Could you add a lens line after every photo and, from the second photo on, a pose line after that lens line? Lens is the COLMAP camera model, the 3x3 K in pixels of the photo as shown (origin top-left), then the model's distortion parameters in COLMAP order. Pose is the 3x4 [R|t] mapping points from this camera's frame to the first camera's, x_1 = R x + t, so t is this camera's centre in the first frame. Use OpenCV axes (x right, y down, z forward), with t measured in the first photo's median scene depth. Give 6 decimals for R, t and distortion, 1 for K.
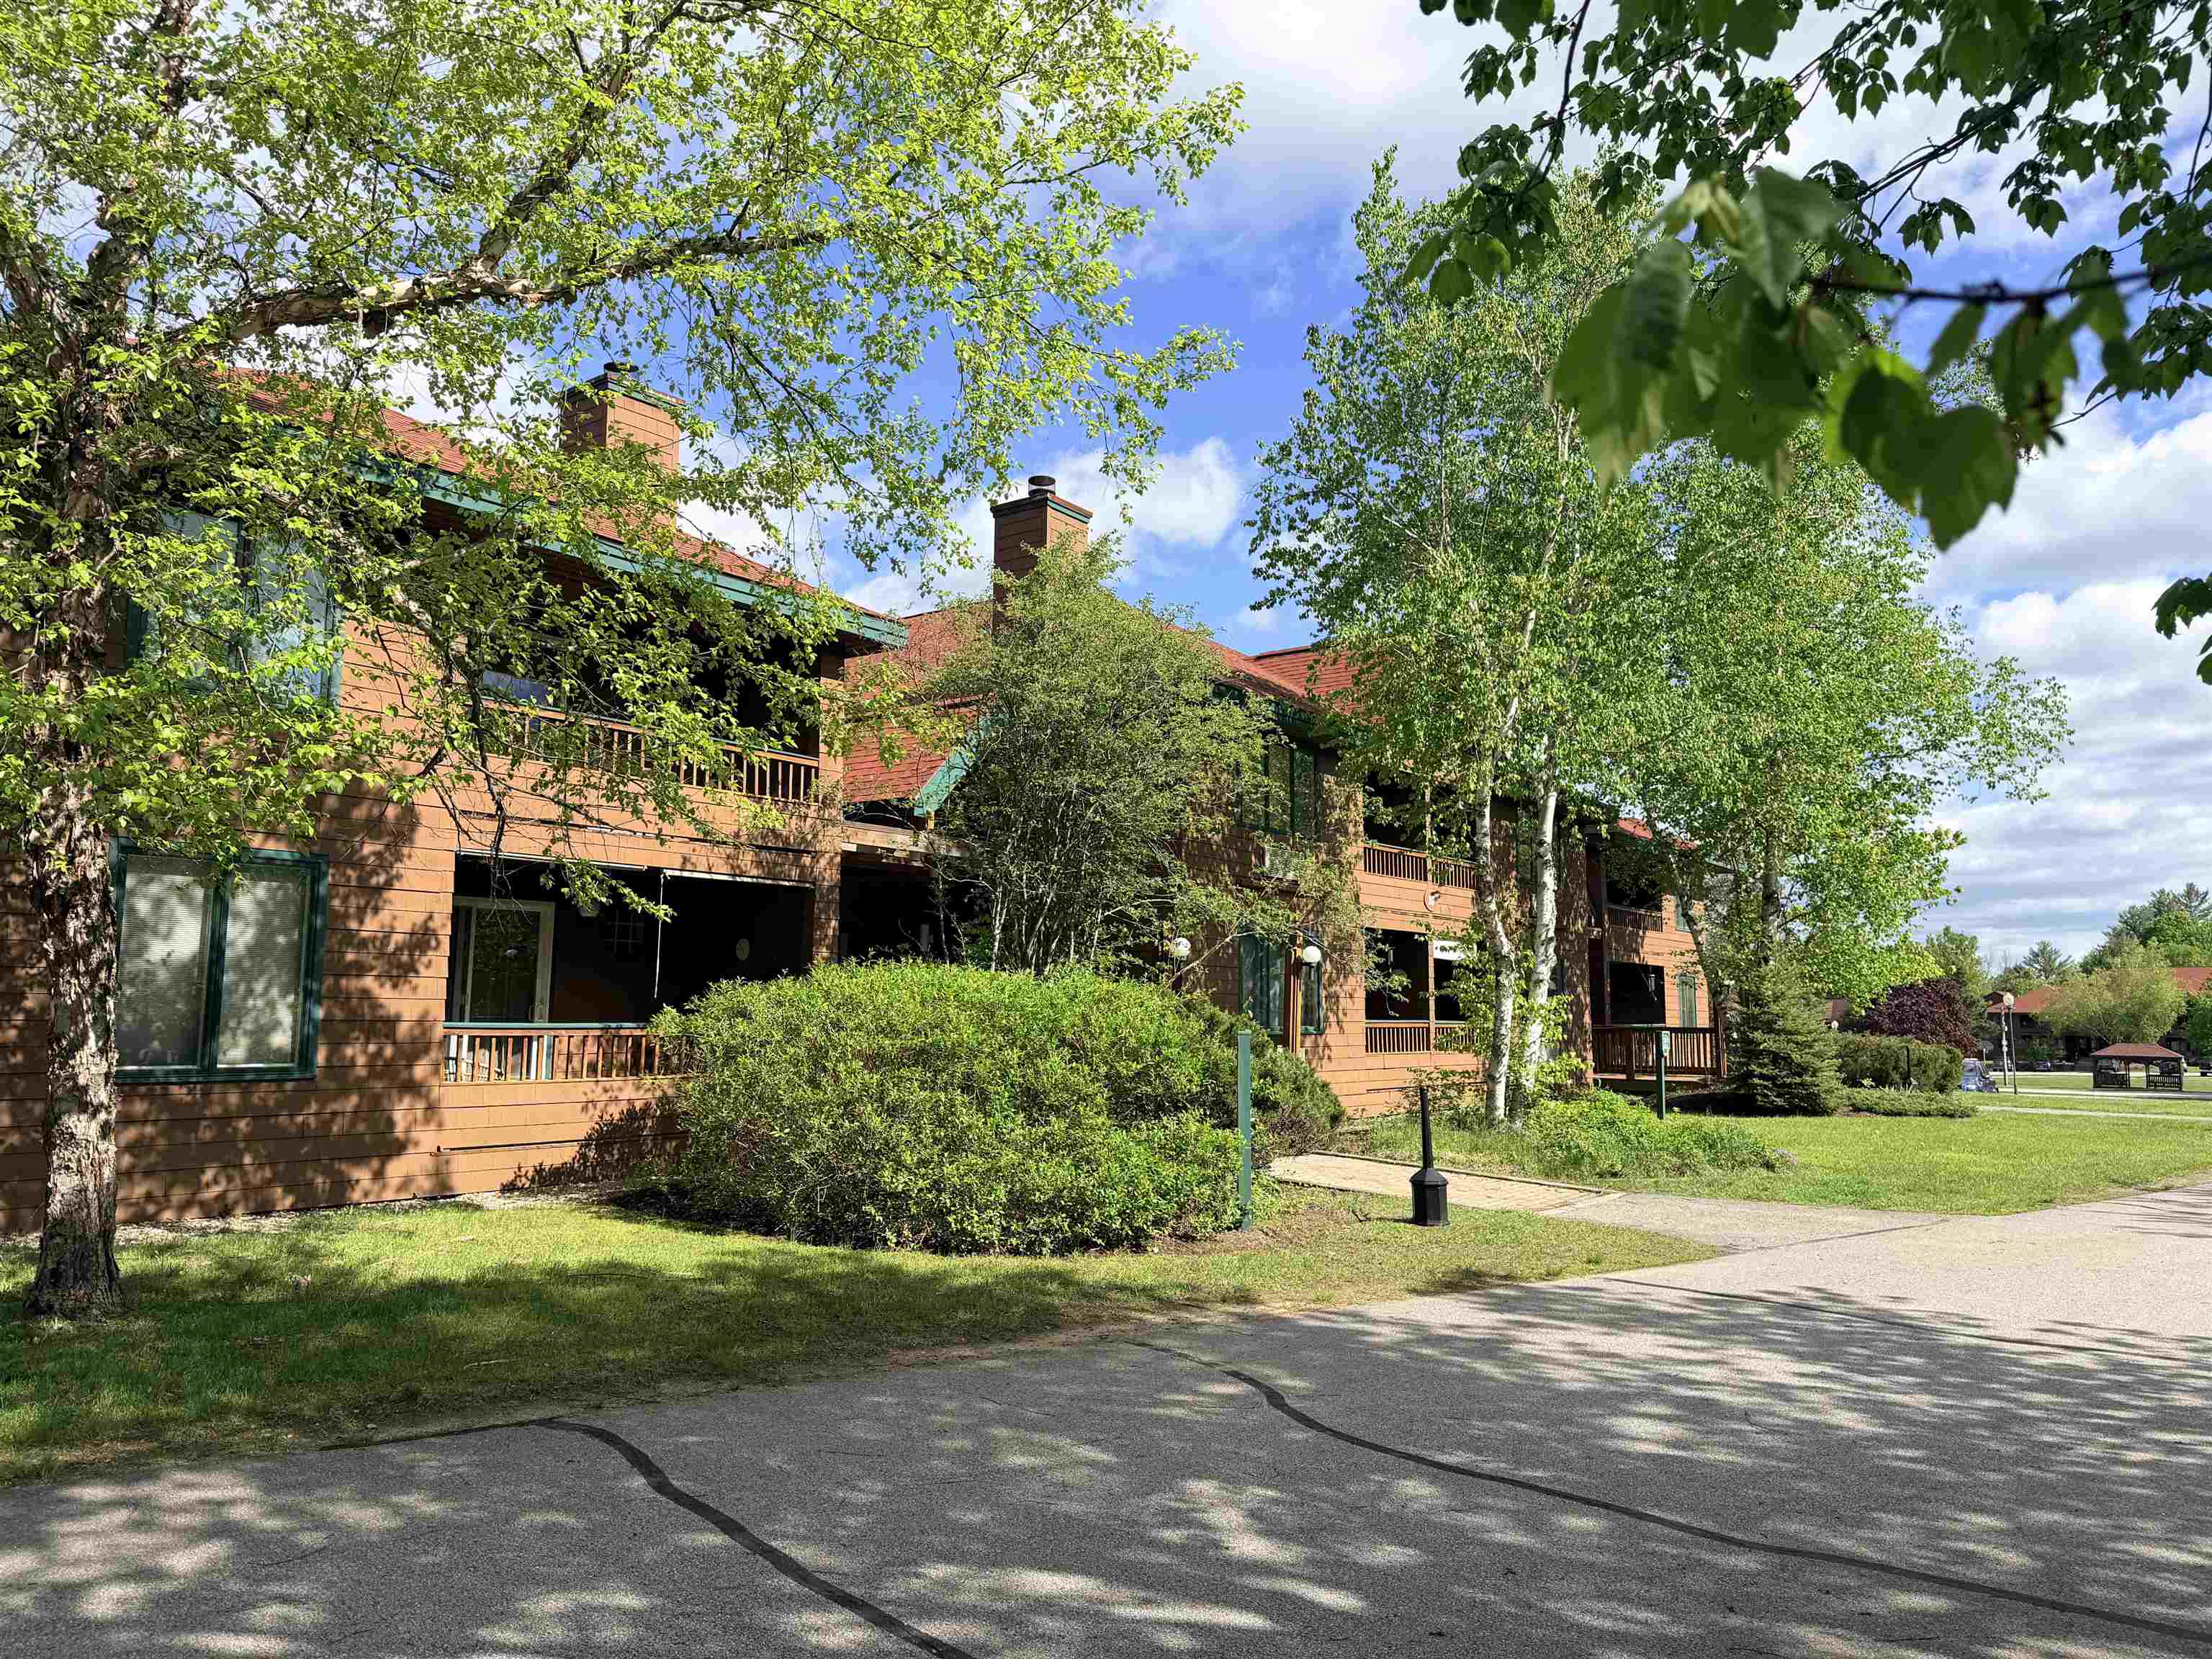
lens RADIAL K [[1499.4, 0, 1094.4], [0, 1499.4, 820.3], [0, 0, 1]] dist [-0.007010, -0.018970]
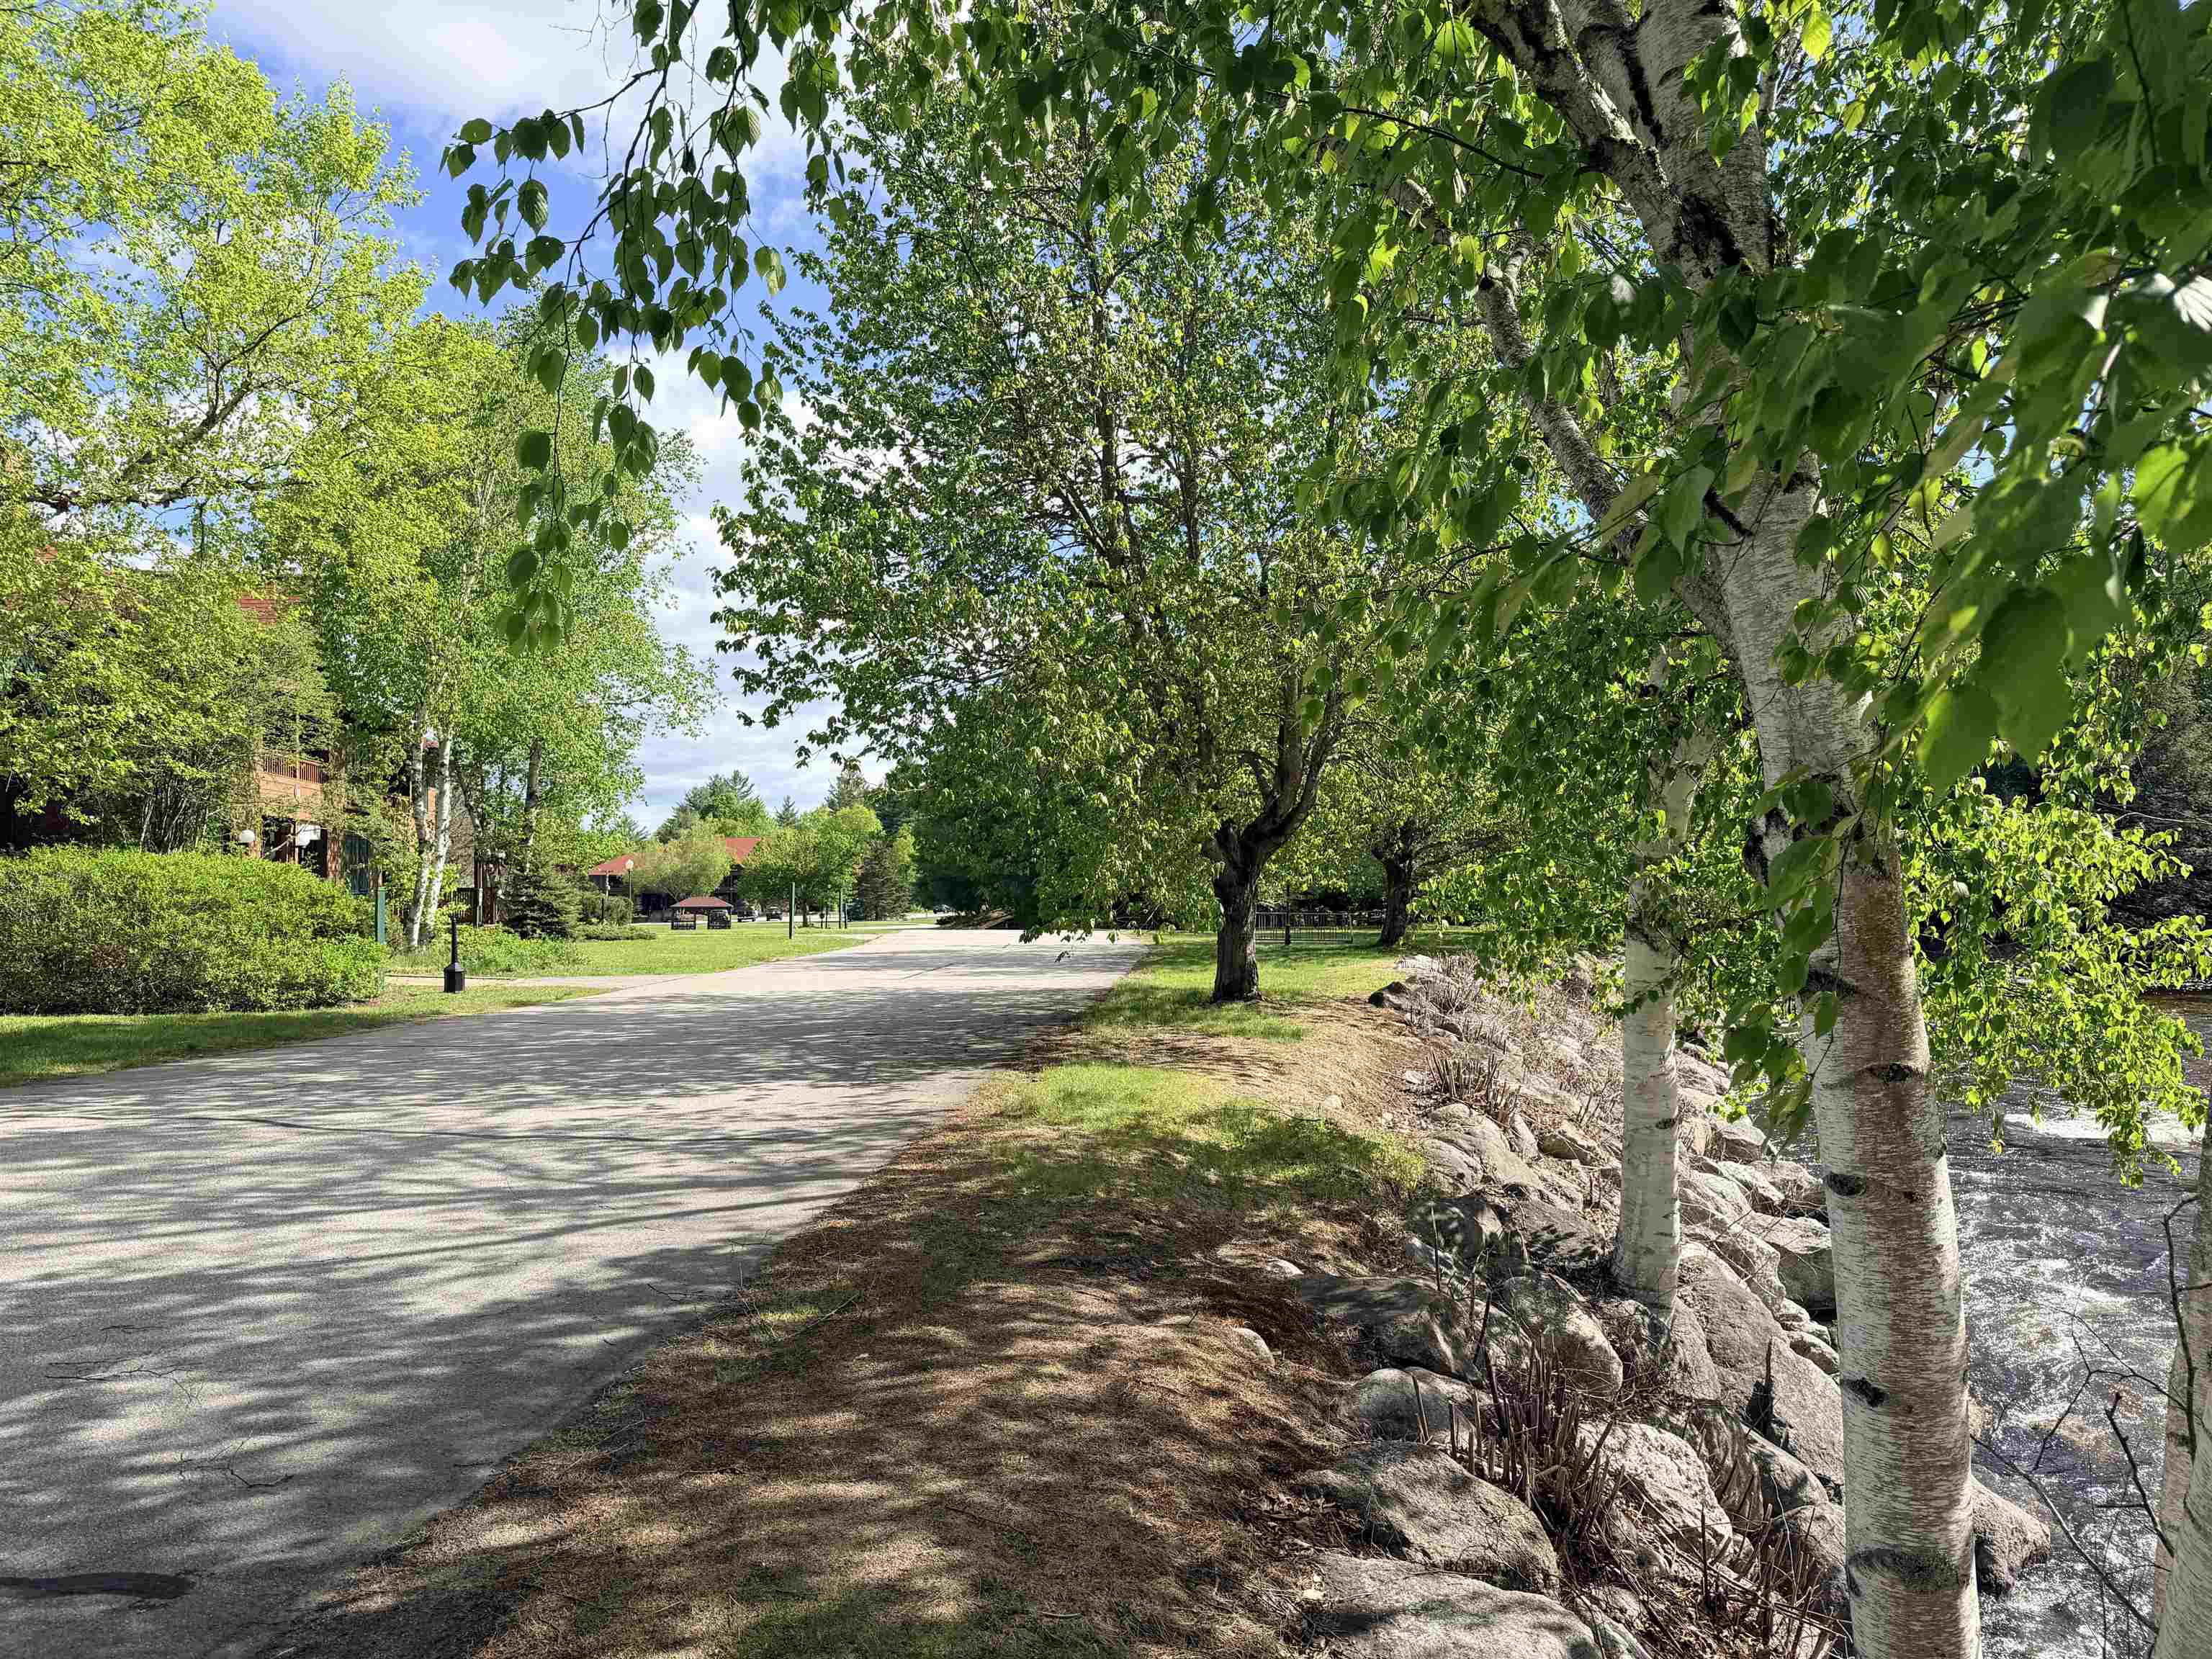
lens RADIAL K [[1499.4, 0, 1101.2], [0, 1499.4, 826.7], [0, 0, 1]] dist [-0.007010, -0.018970]
pose [[0.638211, 0.010236, 0.769793, -0.335904], [-0.082108, 0.995113, 0.054841, -0.046331], [-0.765470, -0.098206, 0.635933, -0.363044]]
